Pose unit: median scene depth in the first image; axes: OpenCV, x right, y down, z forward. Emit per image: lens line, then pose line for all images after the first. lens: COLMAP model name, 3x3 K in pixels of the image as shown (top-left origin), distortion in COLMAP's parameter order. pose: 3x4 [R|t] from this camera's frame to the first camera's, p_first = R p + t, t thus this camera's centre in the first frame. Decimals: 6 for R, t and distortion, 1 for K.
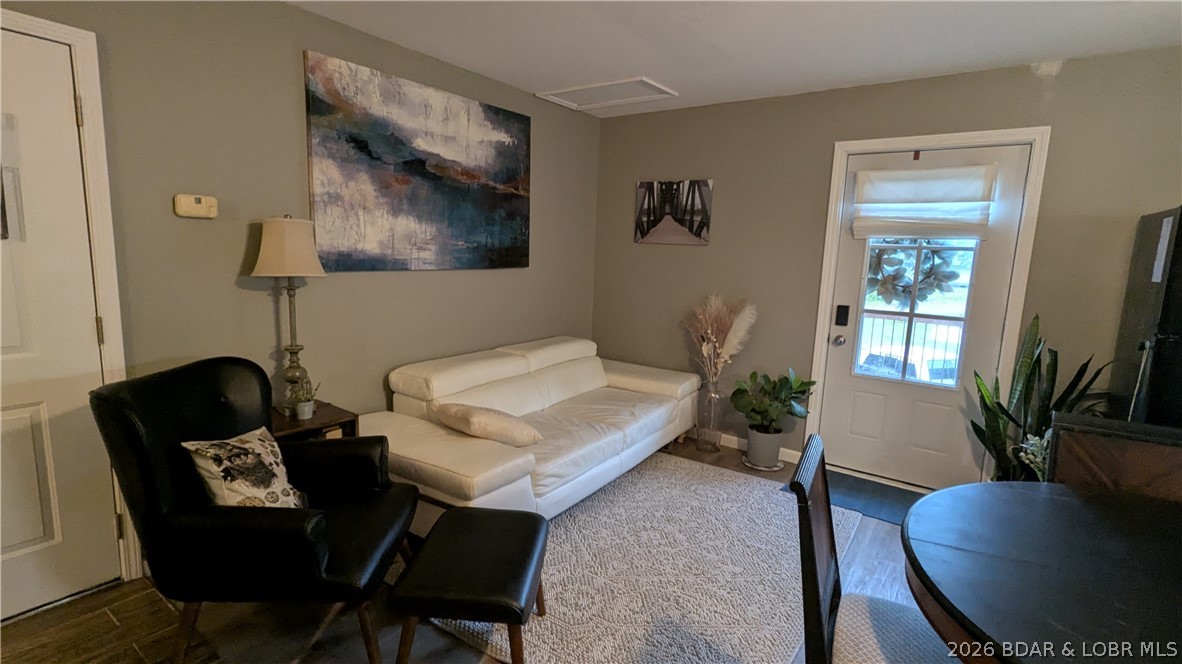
lens RADIAL K [[556.8, 0, 589.1], [0, 556.8, 332.5], [0, 0, 1]] dist [-0.001567, -0.000123]
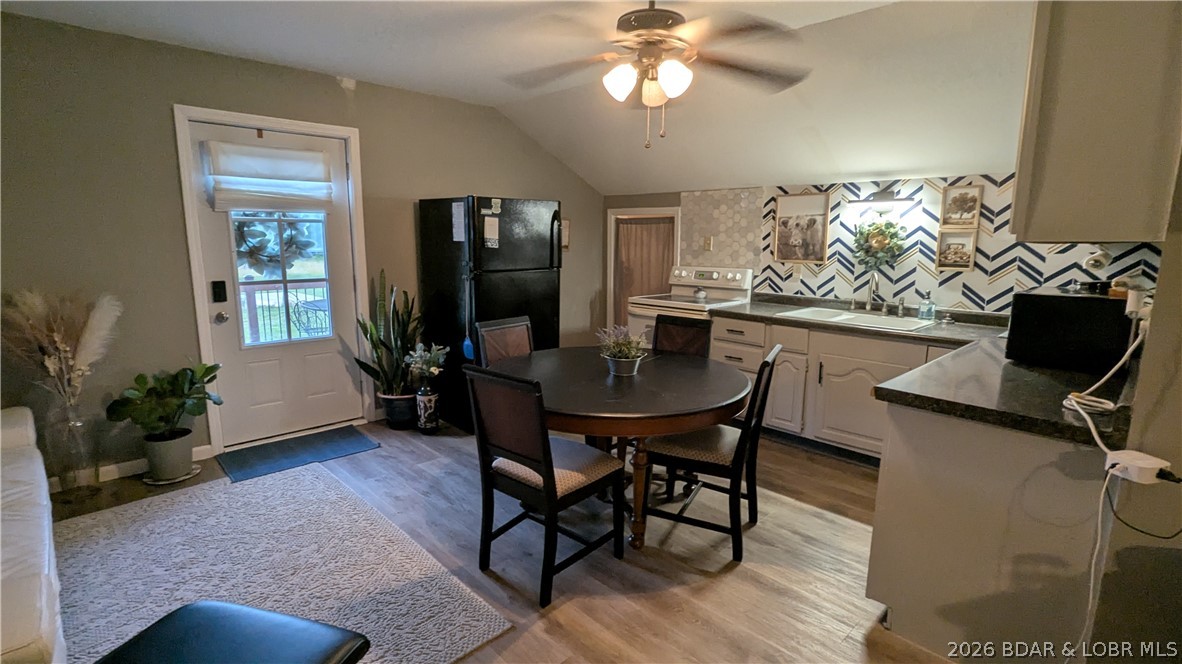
lens RADIAL K [[556.8, 0, 588.2], [0, 556.8, 331.4], [0, 0, 1]] dist [-0.001567, -0.000123]
pose [[0.179822, -0.202237, 0.962686, -0.392057], [0.144783, 0.973422, 0.177449, -0.043828], [-0.972986, 0.107471, 0.204323, 0.198542]]
